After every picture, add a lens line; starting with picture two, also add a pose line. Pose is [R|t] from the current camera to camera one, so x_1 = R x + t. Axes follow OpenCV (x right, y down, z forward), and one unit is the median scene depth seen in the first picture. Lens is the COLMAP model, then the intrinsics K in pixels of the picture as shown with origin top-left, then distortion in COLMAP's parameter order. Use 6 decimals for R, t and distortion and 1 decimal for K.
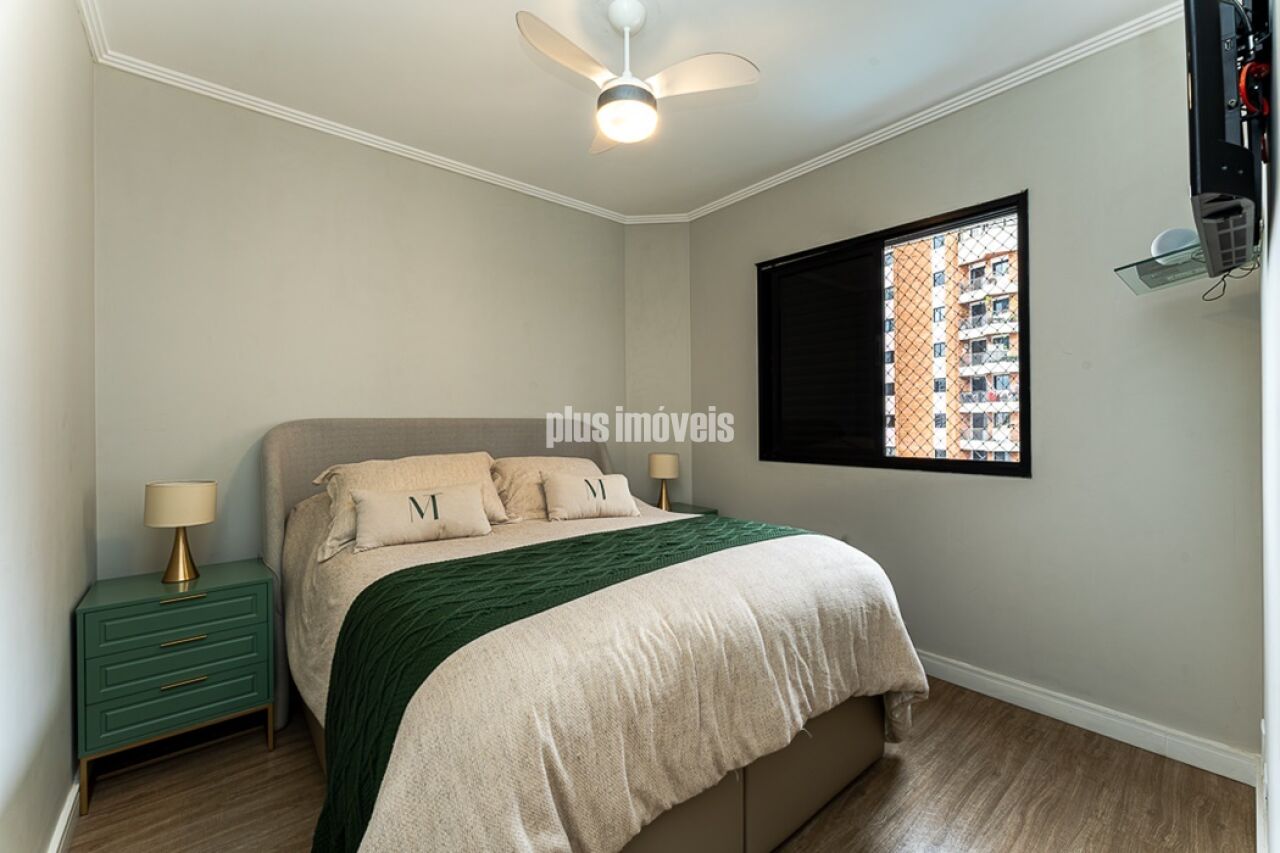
lens RADIAL K [[516.2, 0, 637.5], [0, 516.2, 422.6], [0, 0, 1]] dist [-0.005113, 0.000651]
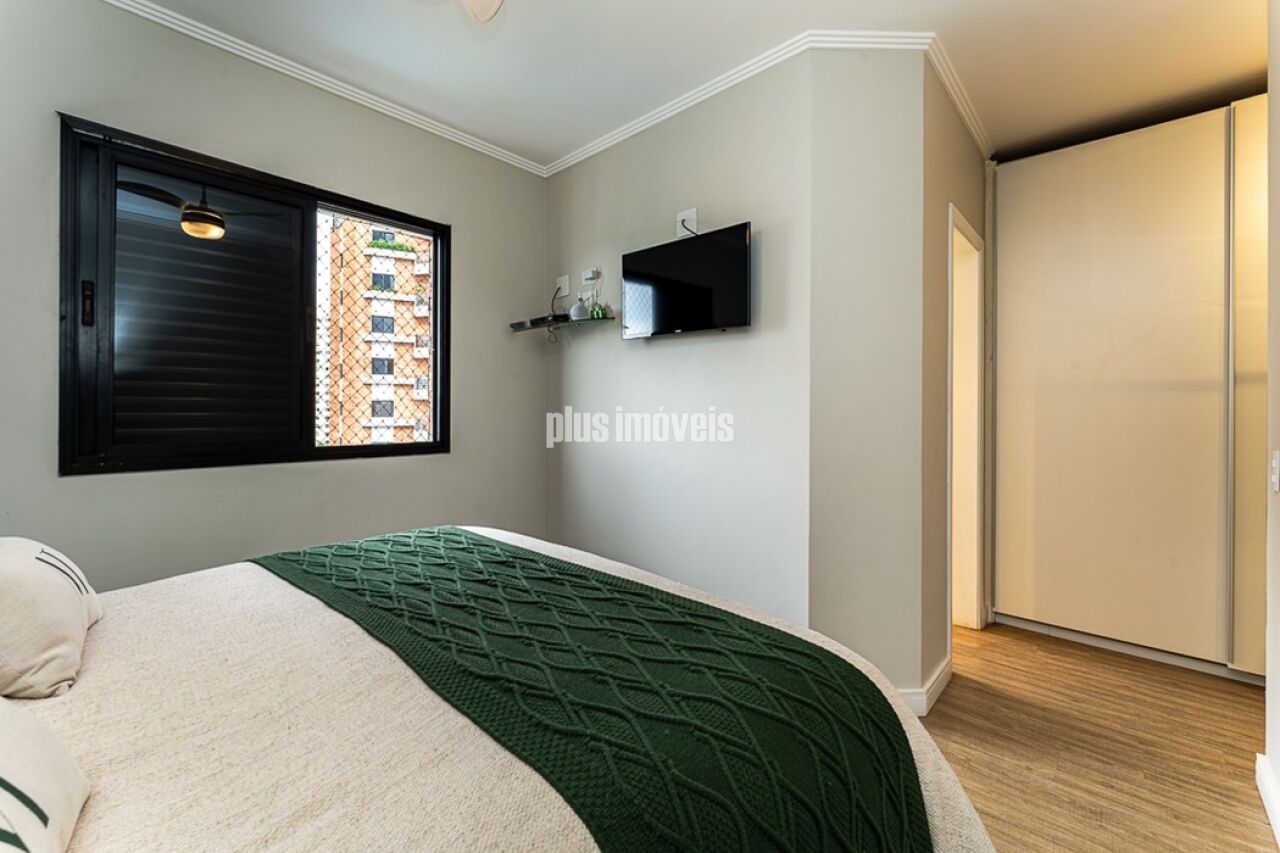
lens RADIAL K [[516.2, 0, 637.8], [0, 516.2, 417.3], [0, 0, 1]] dist [-0.005113, 0.000651]
pose [[-0.106528, -0.005935, 0.994292, -0.484513], [-0.002502, 0.999981, 0.005701, 0.009550], [-0.994307, -0.001880, -0.106540, 0.592018]]
